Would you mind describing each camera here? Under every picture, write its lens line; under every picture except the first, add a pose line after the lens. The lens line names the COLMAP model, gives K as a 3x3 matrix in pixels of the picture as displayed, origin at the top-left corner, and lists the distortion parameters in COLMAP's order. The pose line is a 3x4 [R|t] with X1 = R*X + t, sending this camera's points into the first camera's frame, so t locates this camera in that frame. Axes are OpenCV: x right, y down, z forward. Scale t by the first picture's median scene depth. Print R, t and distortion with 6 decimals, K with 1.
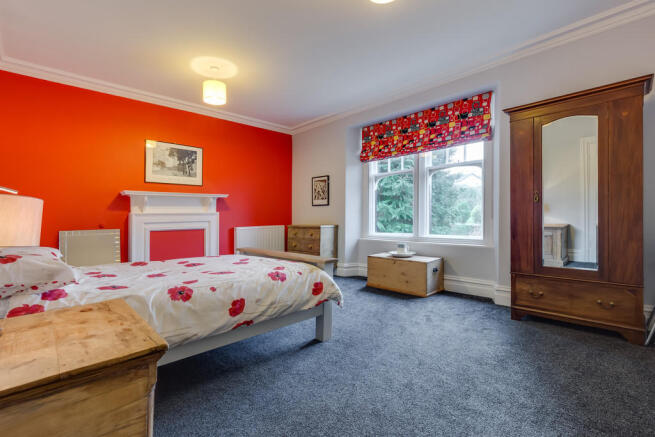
lens RADIAL K [[297.6, 0, 328.7], [0, 297.6, 217.7], [0, 0, 1]] dist [0.002198, -0.000541]
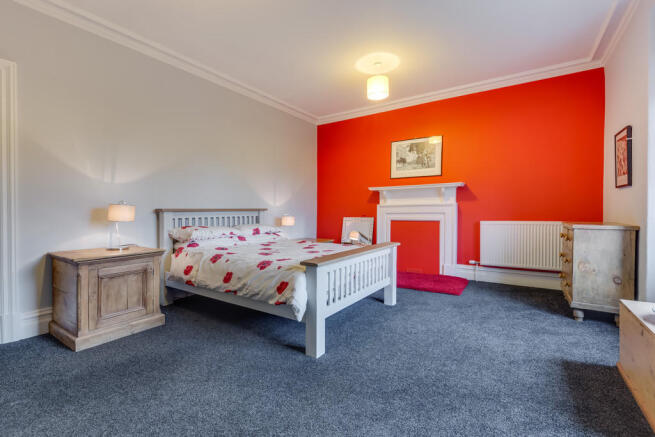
lens RADIAL K [[297.6, 0, 328.4], [0, 297.6, 213.5], [0, 0, 1]] dist [0.002198, -0.000541]
pose [[0.216625, 0.021871, -0.976010, 0.474427], [0.000083, 0.999749, 0.022421, -0.007980], [0.976255, -0.004938, 0.216569, 0.497726]]
